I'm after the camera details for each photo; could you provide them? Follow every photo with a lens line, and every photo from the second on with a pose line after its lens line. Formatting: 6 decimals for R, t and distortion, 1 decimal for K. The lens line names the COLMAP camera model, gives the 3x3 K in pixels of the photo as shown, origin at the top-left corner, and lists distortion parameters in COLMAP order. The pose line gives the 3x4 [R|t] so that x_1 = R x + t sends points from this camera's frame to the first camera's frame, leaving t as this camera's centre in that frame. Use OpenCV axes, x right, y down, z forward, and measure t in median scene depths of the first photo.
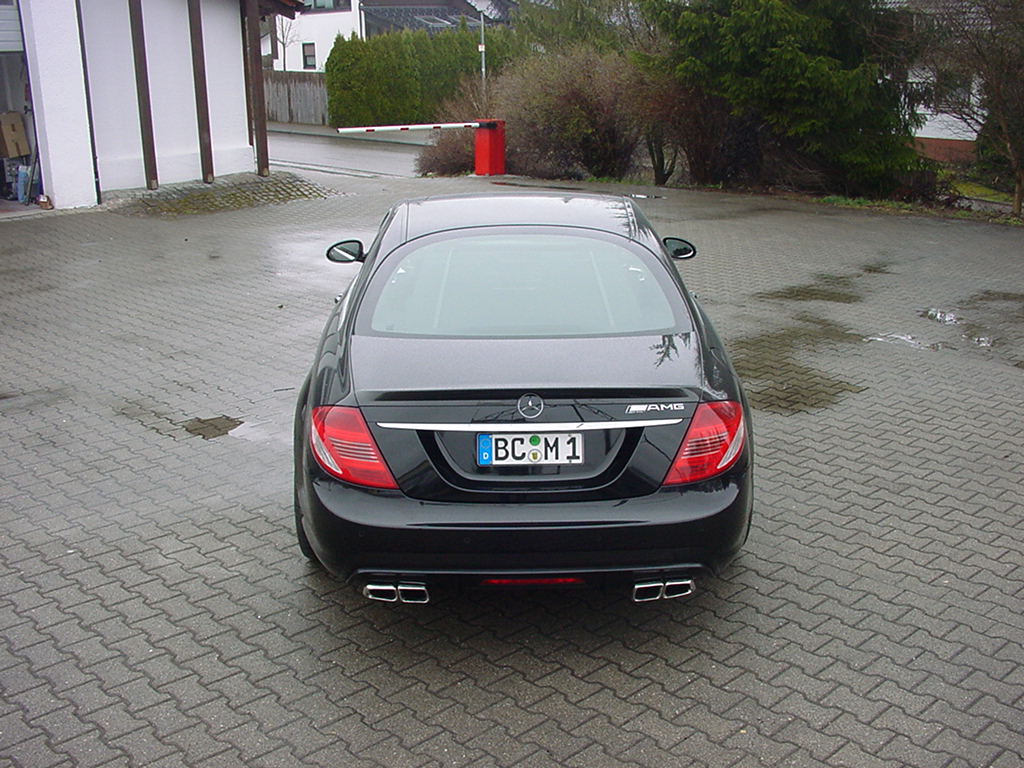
lens RADIAL K [[1196.2, 0, 515.1], [0, 1196.2, 412.2], [0, 0, 1]] dist [-0.224592, 0.285749]
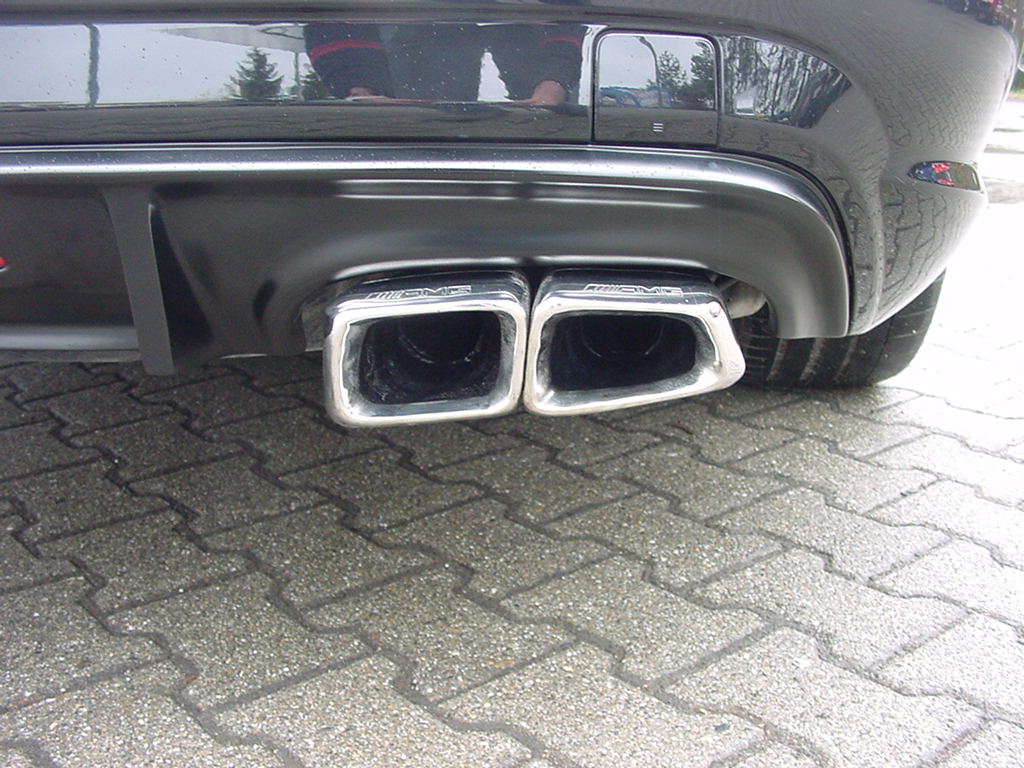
lens RADIAL K [[1196.2, 0, 515.1], [0, 1196.2, 412.2], [0, 0, 1]] dist [-0.224592, 0.285749]
pose [[0.997641, 0.031592, -0.060947, 0.109953], [-0.030891, 0.999446, 0.012412, 0.129255], [0.061305, -0.010500, 0.998064, 0.701924]]
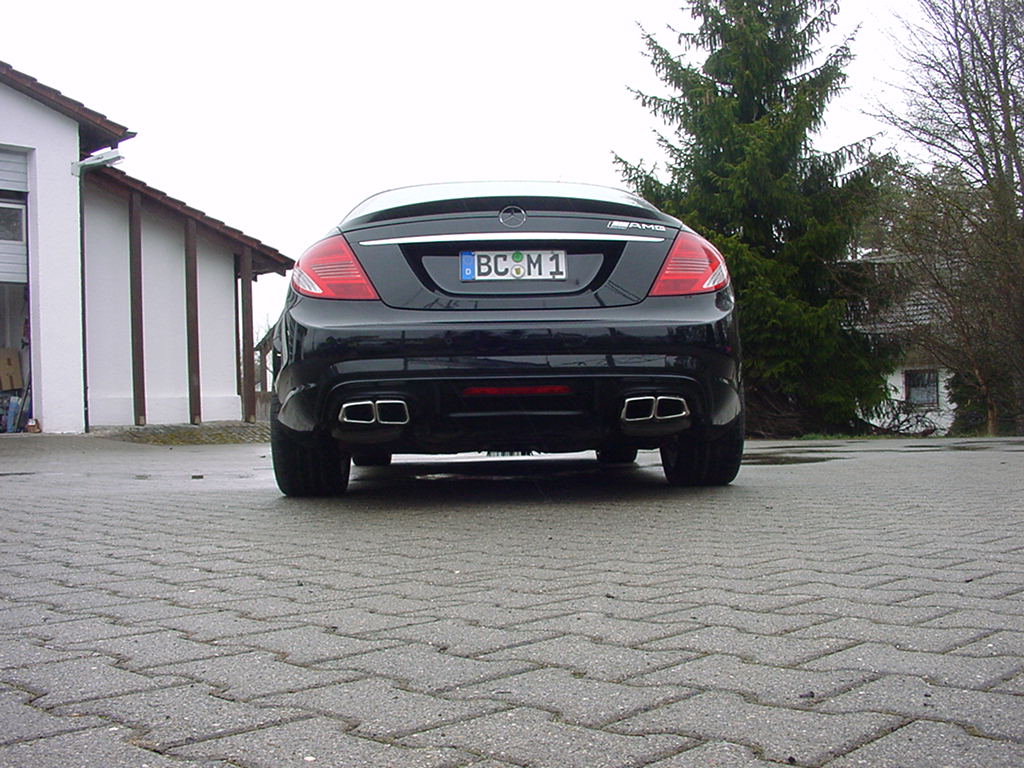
lens RADIAL K [[1196.2, 0, 515.1], [0, 1196.2, 412.2], [0, 0, 1]] dist [-0.224592, 0.285749]
pose [[0.999845, -0.009795, 0.014597, -0.001059], [0.013732, 0.953636, -0.300649, 0.364657], [-0.010975, 0.300803, 0.953623, 0.077757]]
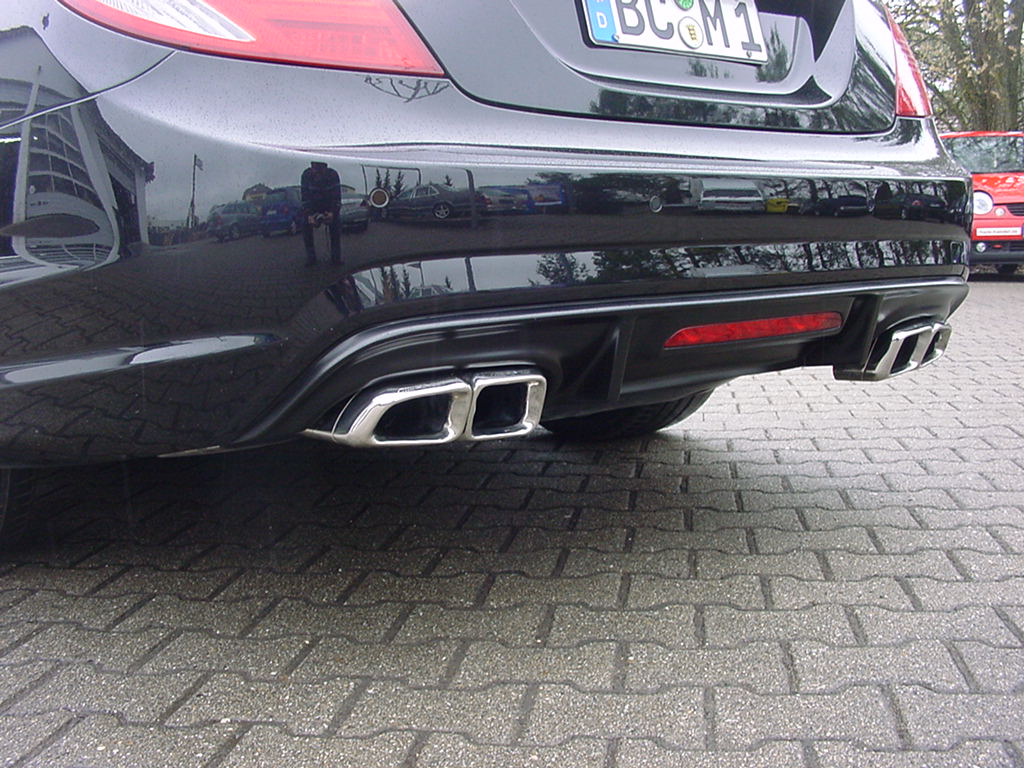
lens RADIAL K [[1196.2, 0, 515.1], [0, 1196.2, 412.2], [0, 0, 1]] dist [-0.224592, 0.285749]
pose [[0.789698, -0.105845, 0.604296, -0.234690], [0.198850, 0.975989, -0.088911, 0.153250], [-0.580376, 0.190377, 0.791783, 0.610622]]
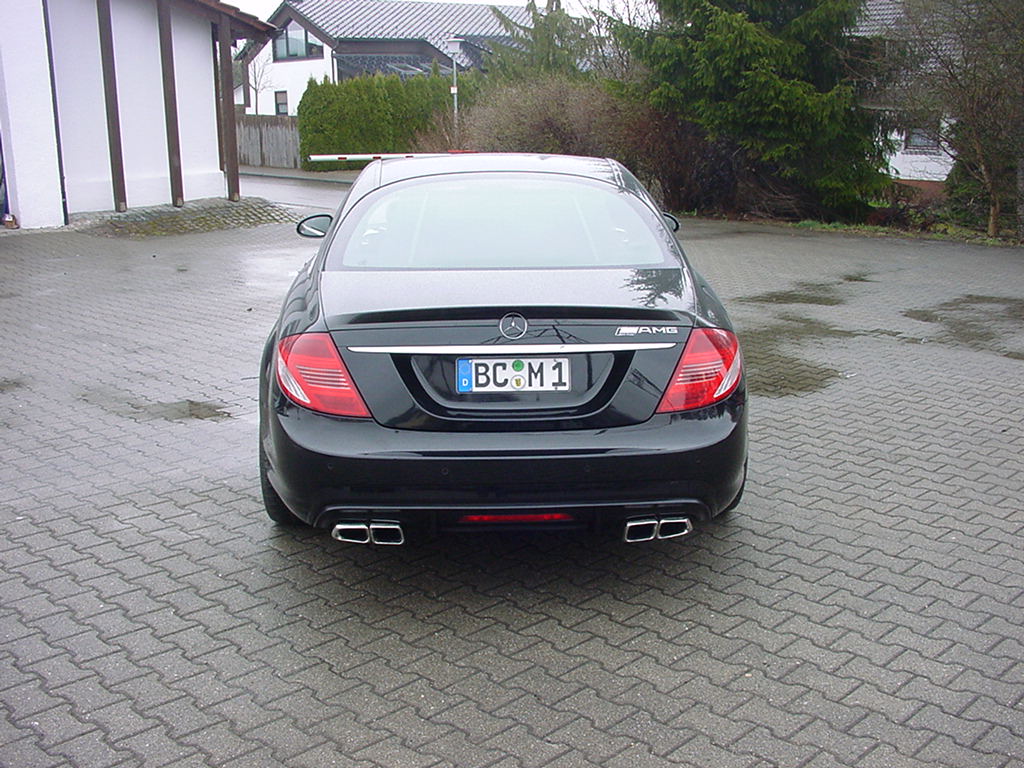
lens RADIAL K [[1196.2, 0, 515.1], [0, 1196.2, 412.2], [0, 0, 1]] dist [-0.224592, 0.285749]
pose [[0.999715, -0.002816, 0.023708, -0.006476], [0.003918, 0.998907, -0.046570, 0.084585], [-0.023551, 0.046650, 0.998634, 0.060315]]
